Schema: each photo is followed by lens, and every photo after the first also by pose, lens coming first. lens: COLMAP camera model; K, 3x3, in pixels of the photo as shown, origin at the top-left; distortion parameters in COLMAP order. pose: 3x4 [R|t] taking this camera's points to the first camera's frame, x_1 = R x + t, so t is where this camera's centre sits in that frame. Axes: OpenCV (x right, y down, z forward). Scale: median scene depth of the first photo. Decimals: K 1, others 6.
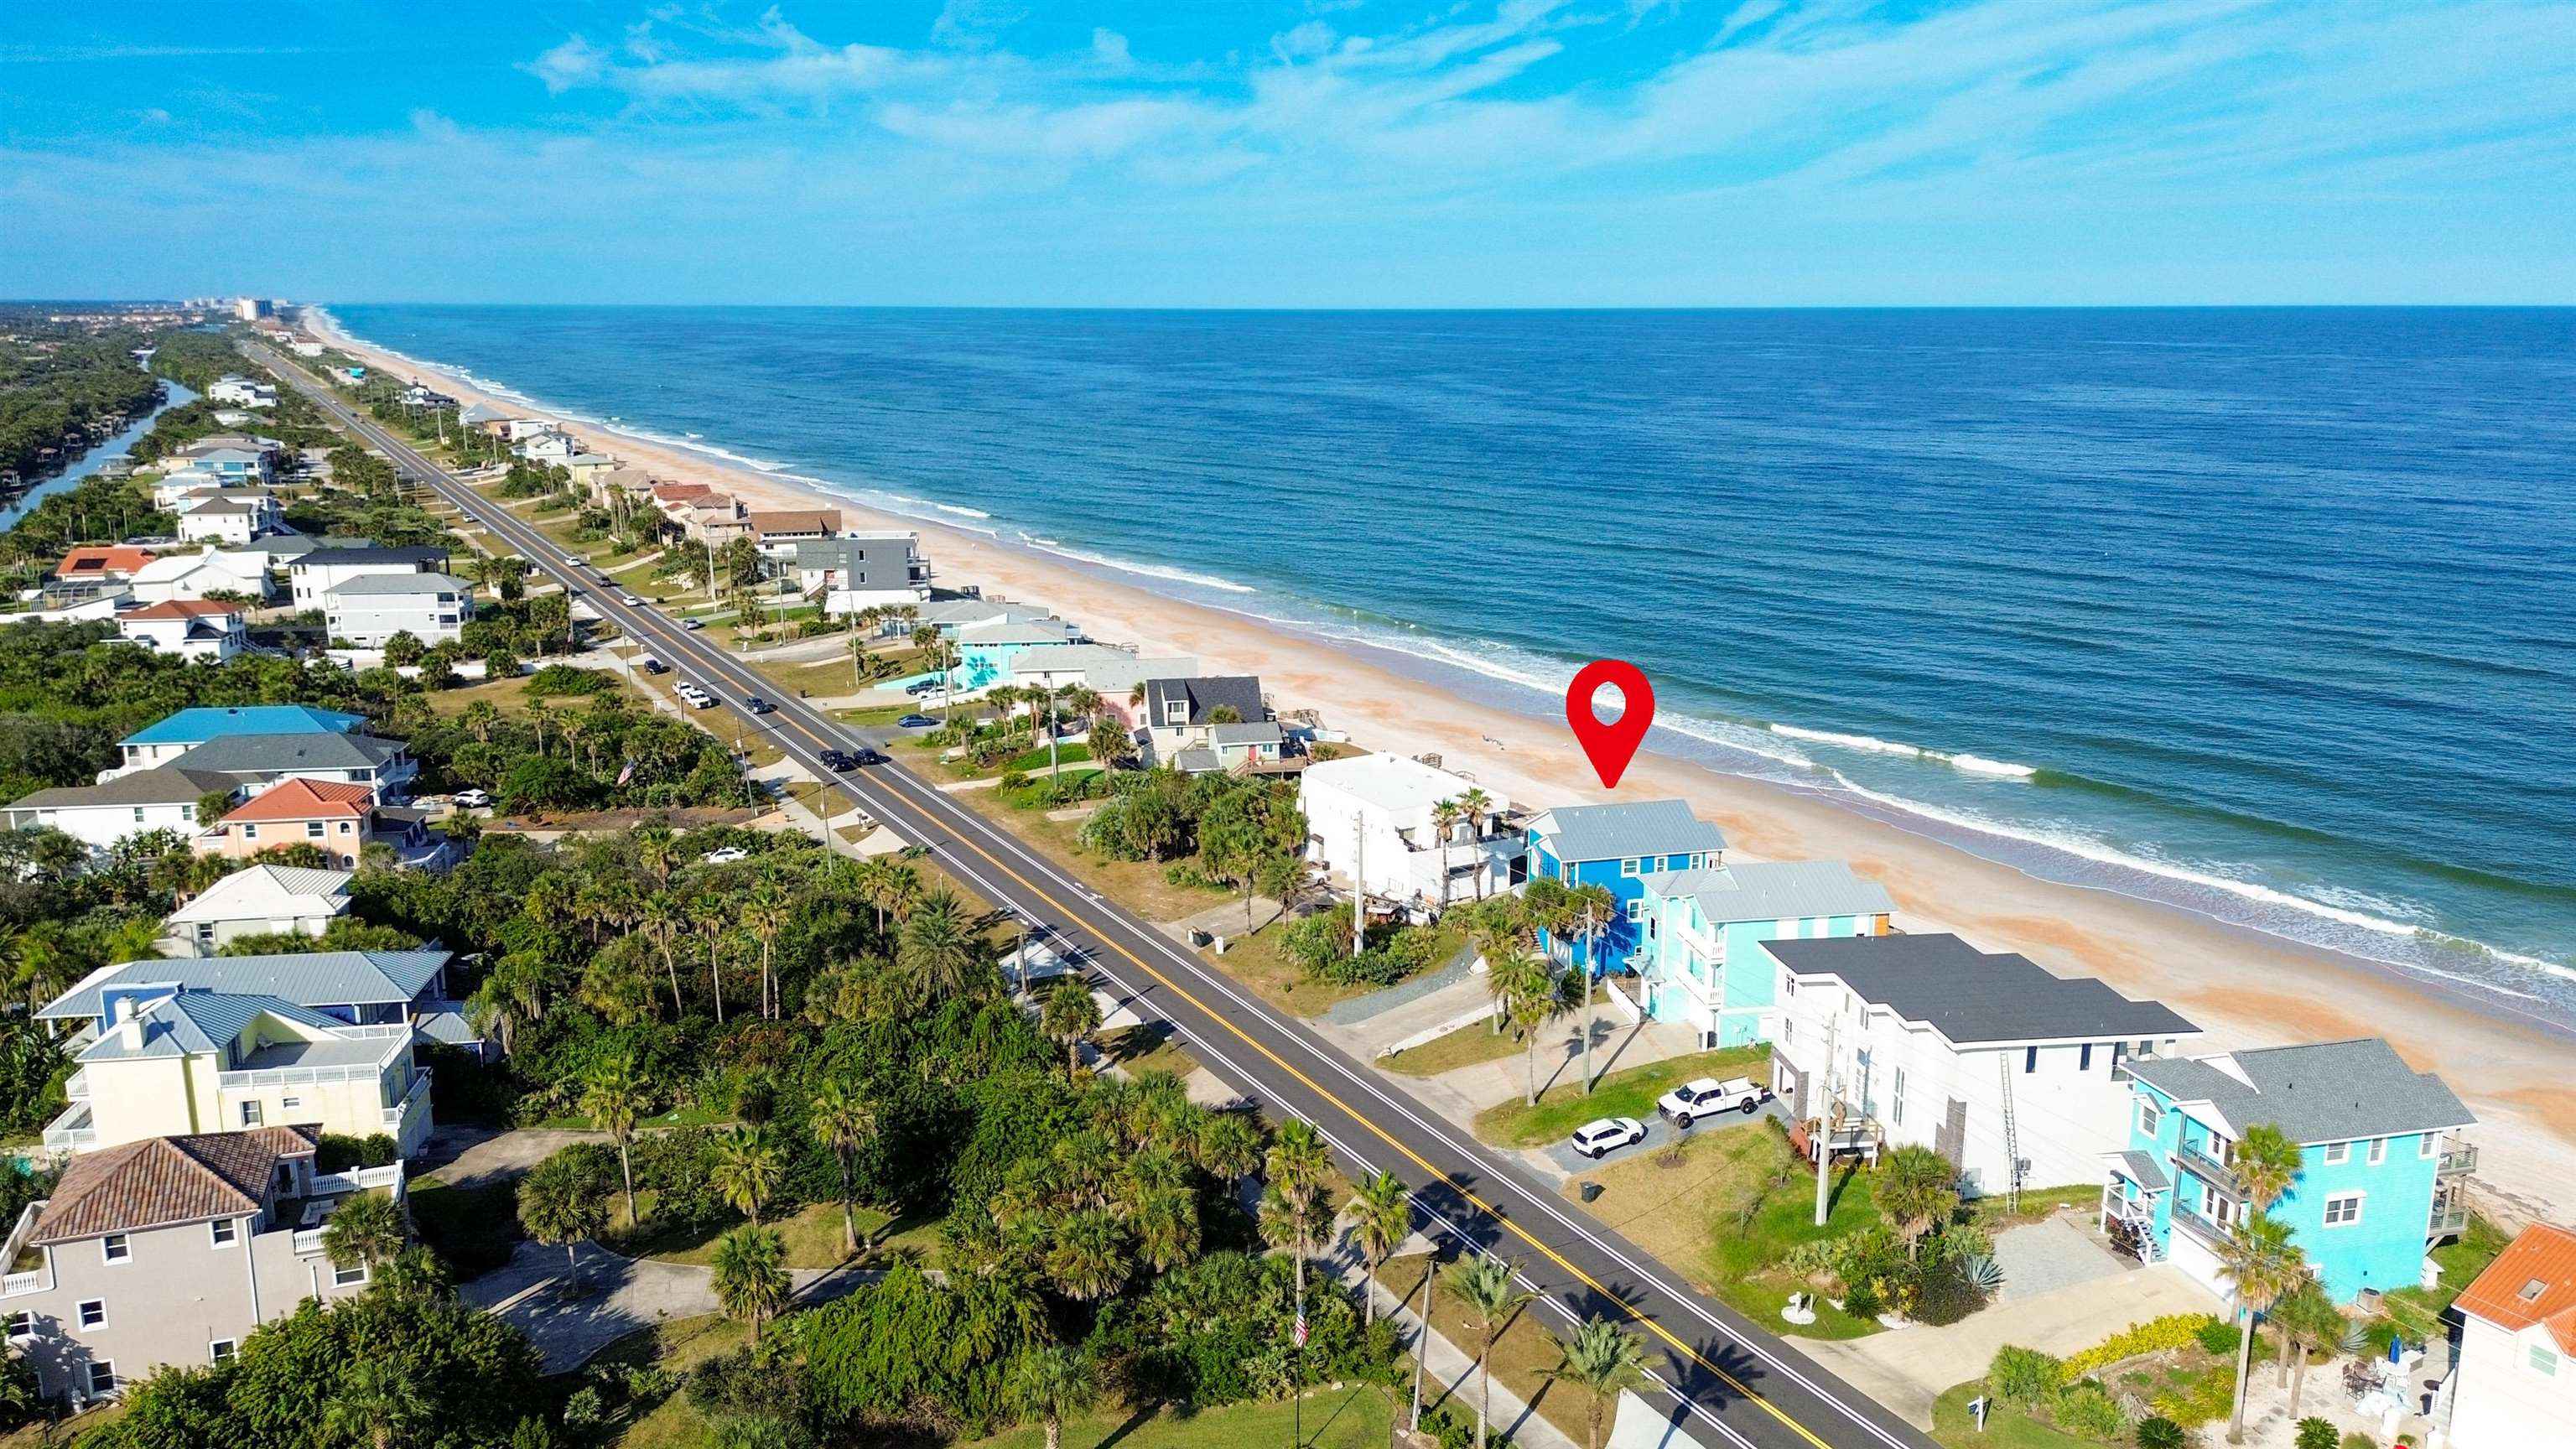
lens RADIAL K [[1848.1, 0, 1288.0], [0, 1848.1, 724.5], [0, 0, 1]] dist [0.055124, -0.044020]
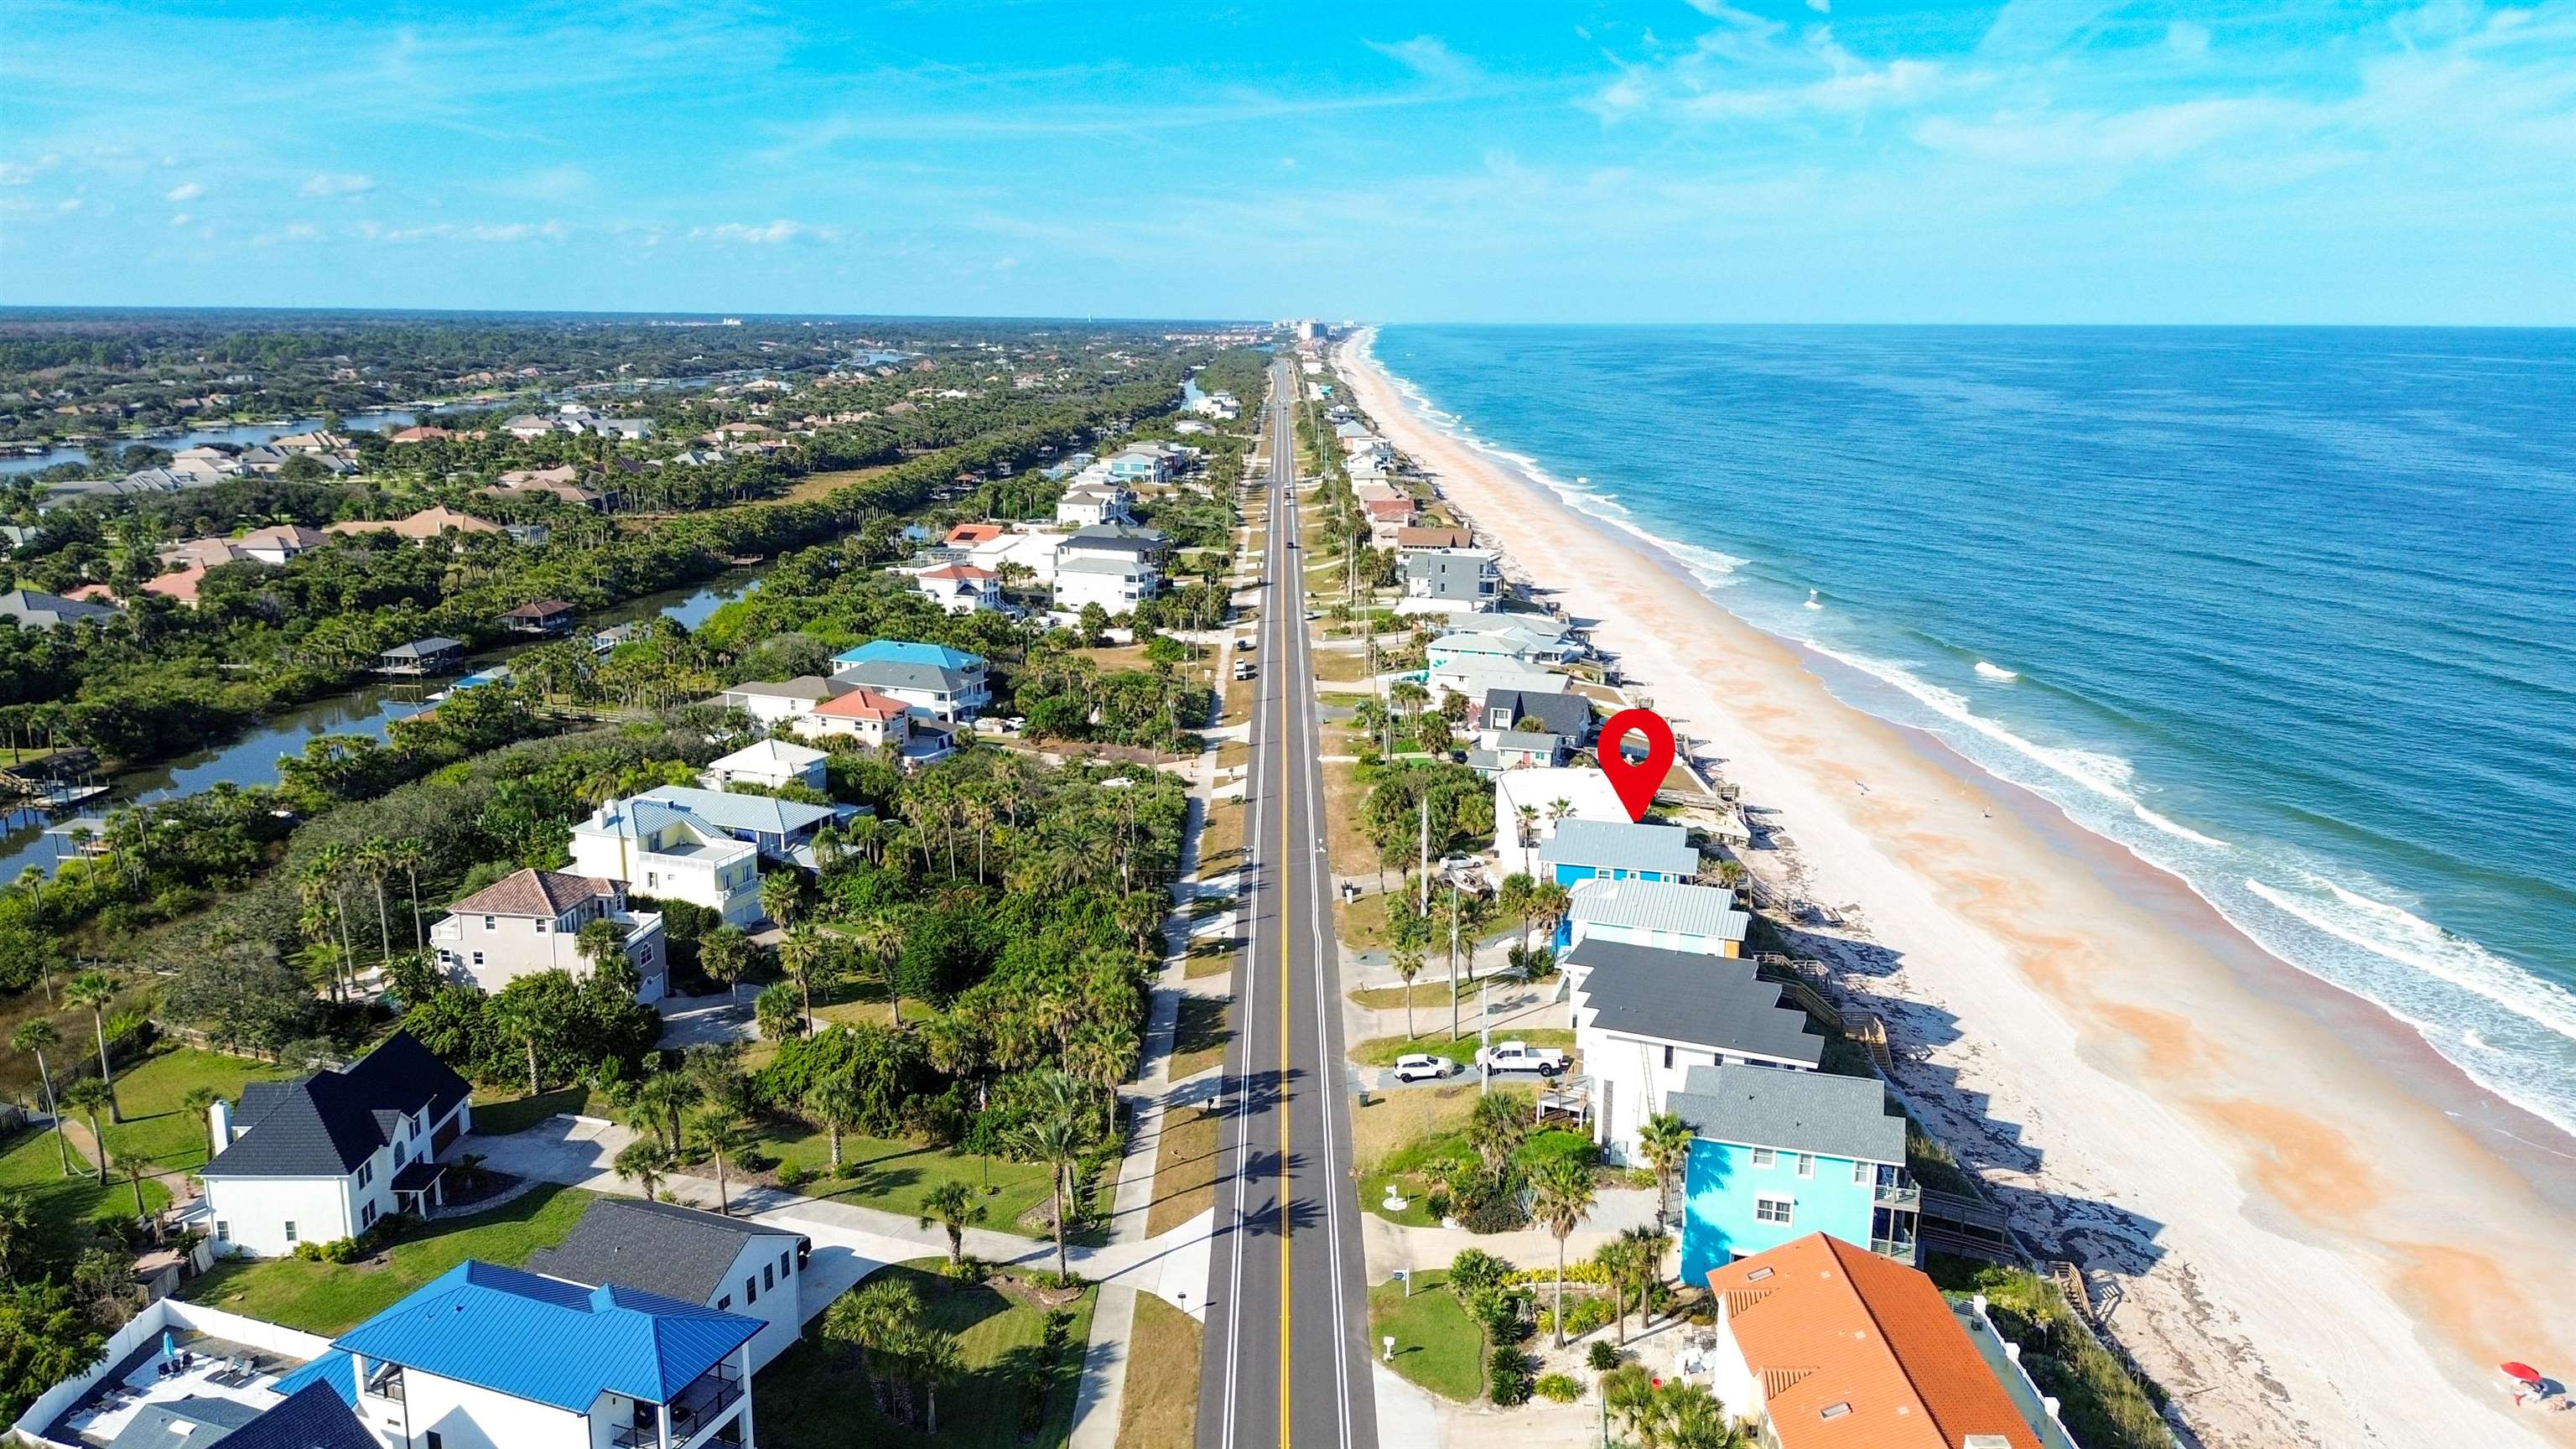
lens RADIAL K [[1808.0, 0, 1288.0], [0, 1808.0, 724.5], [0, 0, 1]] dist [0.103327, -0.132725]
pose [[0.869235, 0.112682, -0.481387, 0.609865], [-0.115548, 0.993017, 0.023798, -0.023601], [0.480707, 0.034938, 0.876185, -0.109045]]
